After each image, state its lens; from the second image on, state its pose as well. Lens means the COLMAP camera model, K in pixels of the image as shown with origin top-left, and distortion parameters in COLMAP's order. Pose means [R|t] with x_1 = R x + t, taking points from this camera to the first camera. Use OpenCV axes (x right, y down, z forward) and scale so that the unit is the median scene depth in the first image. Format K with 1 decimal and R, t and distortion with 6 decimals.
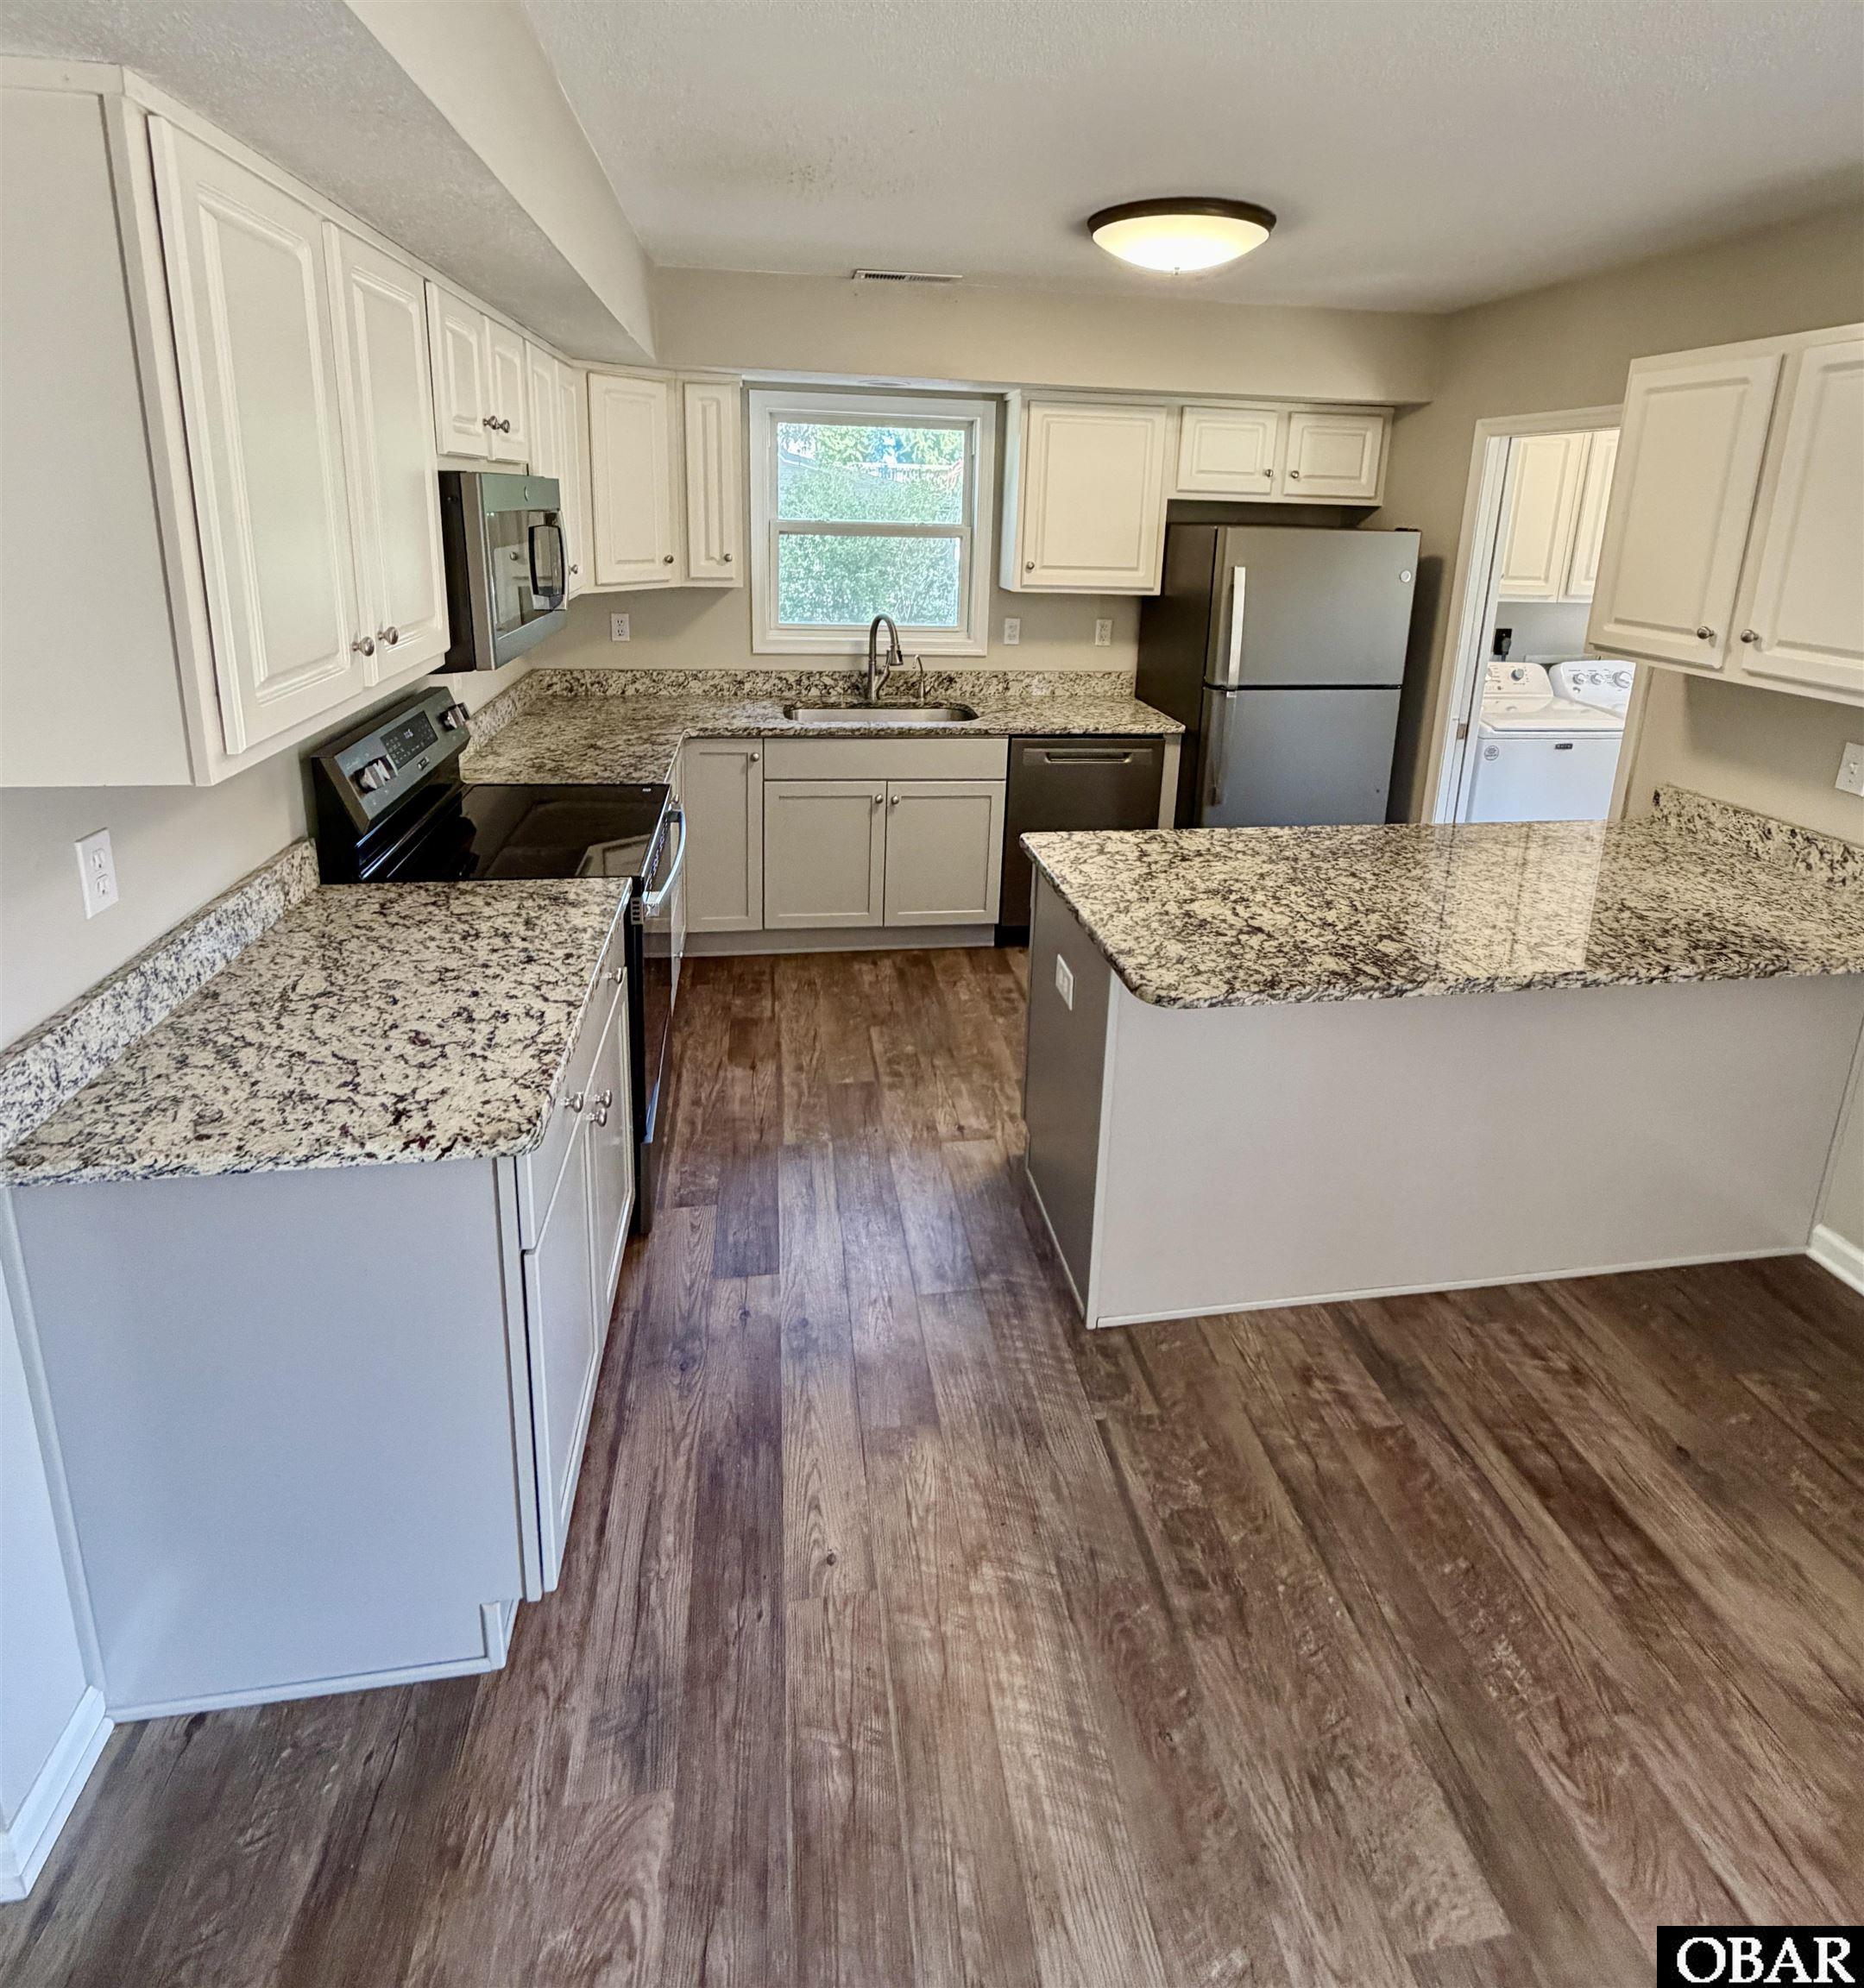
lens RADIAL K [[1043.0, 0, 938.5], [0, 1043.0, 730.8], [0, 0, 1]] dist [0.001957, -0.000979]
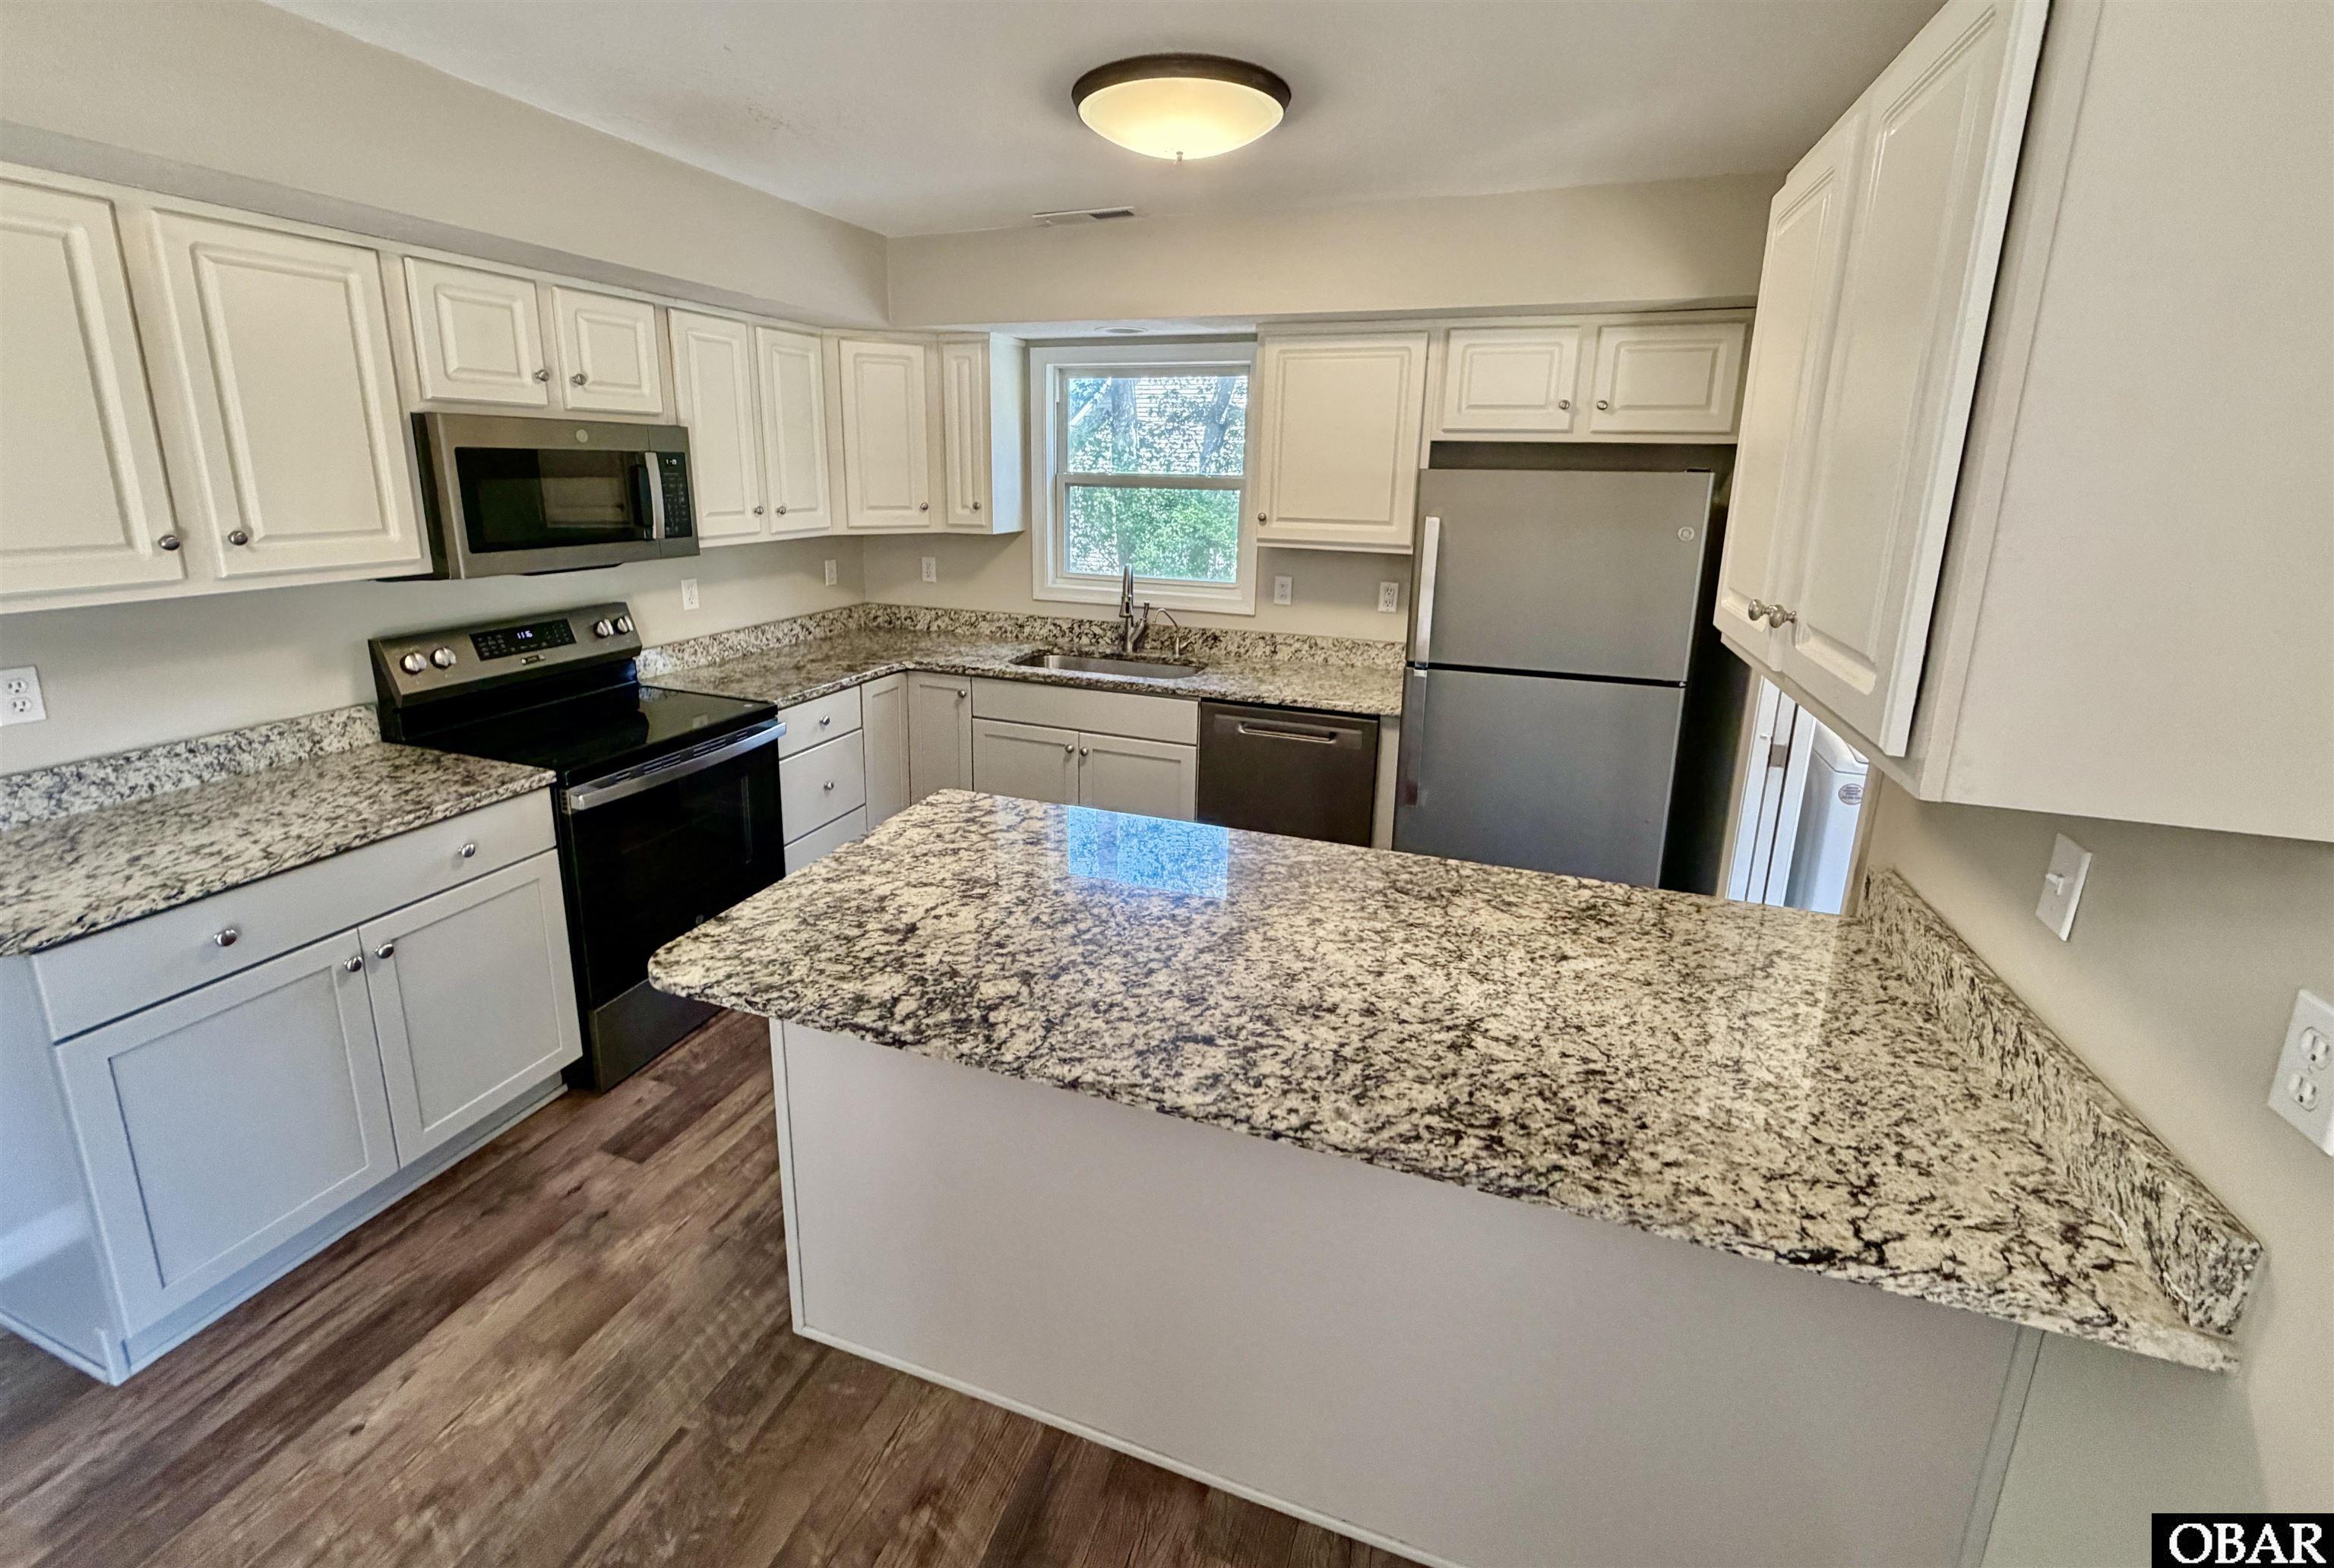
lens RADIAL K [[968.4, 0, 1149.8], [0, 968.4, 678.9], [0, 0, 1]] dist [0.000168, -0.000142]
pose [[0.875061, 0.089064, -0.475748, 0.522674], [-0.095596, 0.995365, 0.010508, -0.020755], [0.474479, 0.036284, 0.879519, 0.264027]]
